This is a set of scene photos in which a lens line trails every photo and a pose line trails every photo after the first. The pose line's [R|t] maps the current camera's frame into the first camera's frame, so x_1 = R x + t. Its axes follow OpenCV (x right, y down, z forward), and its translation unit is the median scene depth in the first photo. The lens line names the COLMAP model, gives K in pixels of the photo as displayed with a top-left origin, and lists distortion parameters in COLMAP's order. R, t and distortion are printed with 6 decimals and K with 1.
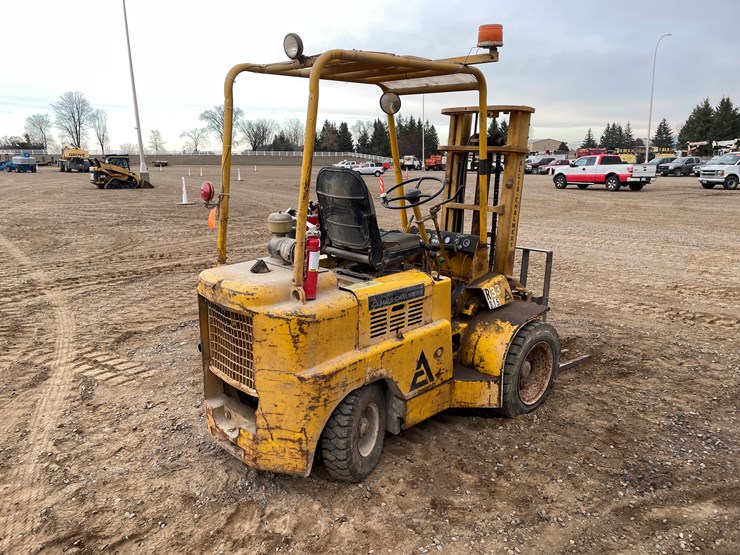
lens RADIAL K [[550.9, 0, 367.7], [0, 550.9, 291.4], [0, 0, 1]] dist [0.084110, -0.115544]
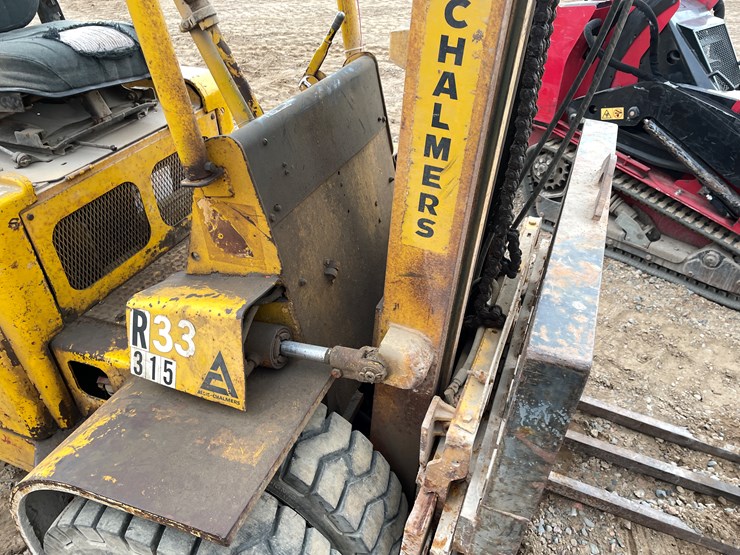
lens RADIAL K [[557.0, 0, 375.6], [0, 557.0, 279.1], [0, 0, 1]] dist [0.083784, -0.107732]
pose [[0.420113, 0.518180, -0.744980, 0.603287], [-0.237349, 0.855106, 0.460932, -0.233141], [0.875883, -0.016824, 0.482231, 1.211394]]
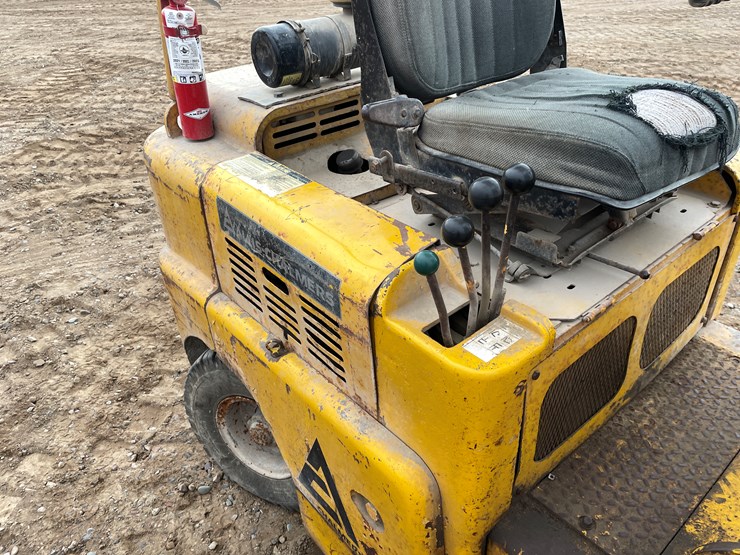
lens RADIAL K [[557.0, 0, 375.6], [0, 557.0, 279.1], [0, 0, 1]] dist [0.083784, -0.107732]
pose [[-0.061403, 0.546961, -0.834903, 0.366159], [-0.226517, 0.807019, 0.545353, -0.189787], [0.972070, 0.222606, 0.074342, 1.079942]]
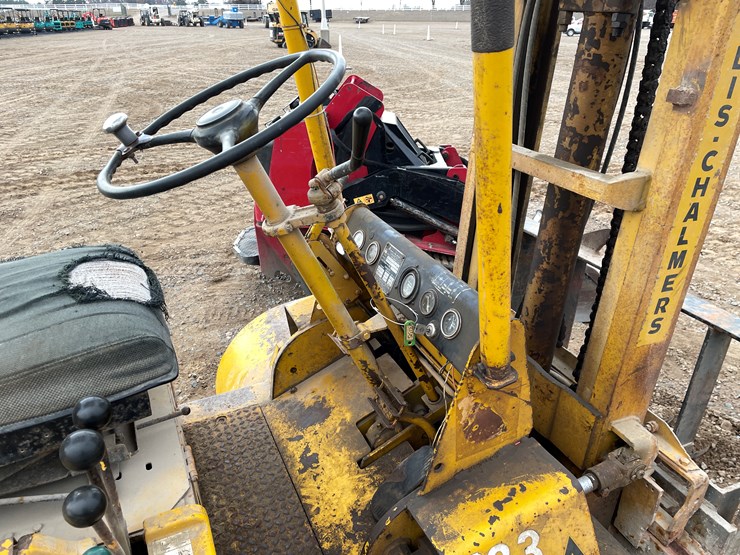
lens RADIAL K [[557.0, 0, 375.6], [0, 557.0, 279.1], [0, 0, 1]] dist [0.083784, -0.107732]
pose [[0.944095, 0.143121, -0.296987, 0.291401], [-0.080036, 0.973403, 0.214666, -0.215224], [0.319811, -0.178896, 0.930439, 0.980041]]
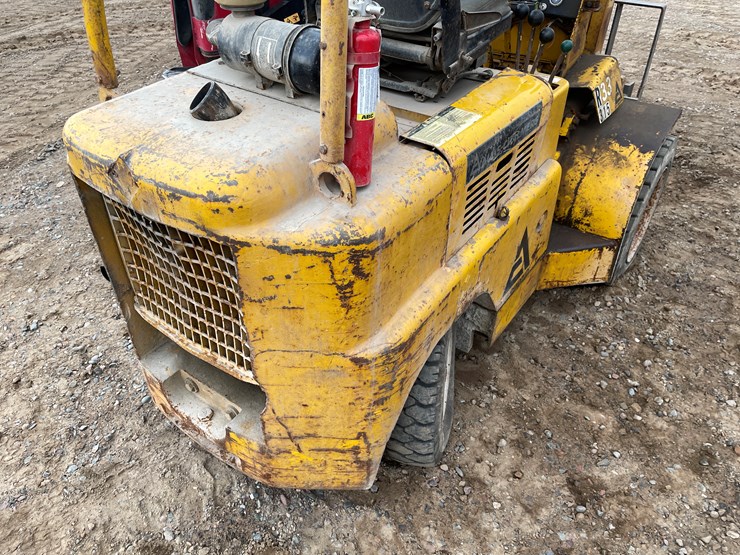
lens RADIAL K [[557.0, 0, 375.6], [0, 557.0, 279.1], [0, 0, 1]] dist [0.083784, -0.107732]
pose [[0.982113, -0.118320, 0.146473, -0.152321], [0.051525, 0.917090, 0.395337, -0.083069], [-0.181105, -0.380719, 0.906782, 0.541863]]
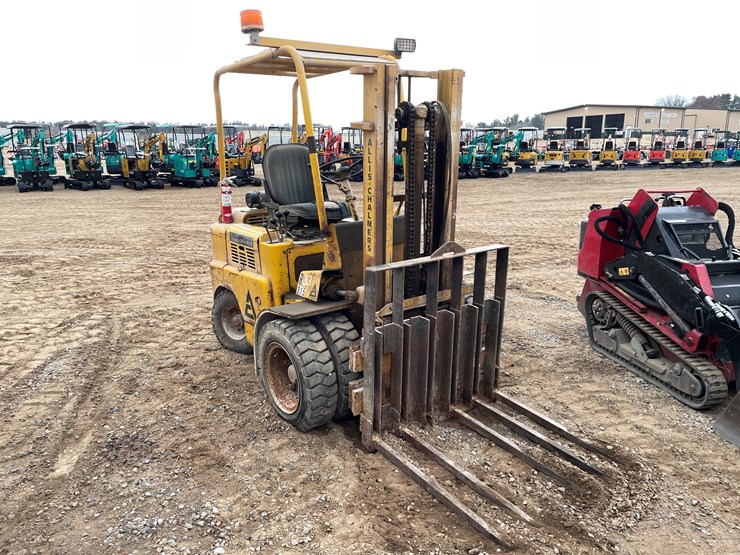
lens RADIAL K [[557.0, 0, 375.6], [0, 557.0, 279.1], [0, 0, 1]] dist [0.083784, -0.107732]
pose [[-0.121947, 0.237561, -0.963688, 1.425975], [-0.224312, 0.939217, 0.259913, -0.346863], [0.966857, 0.247863, -0.061247, 1.485212]]
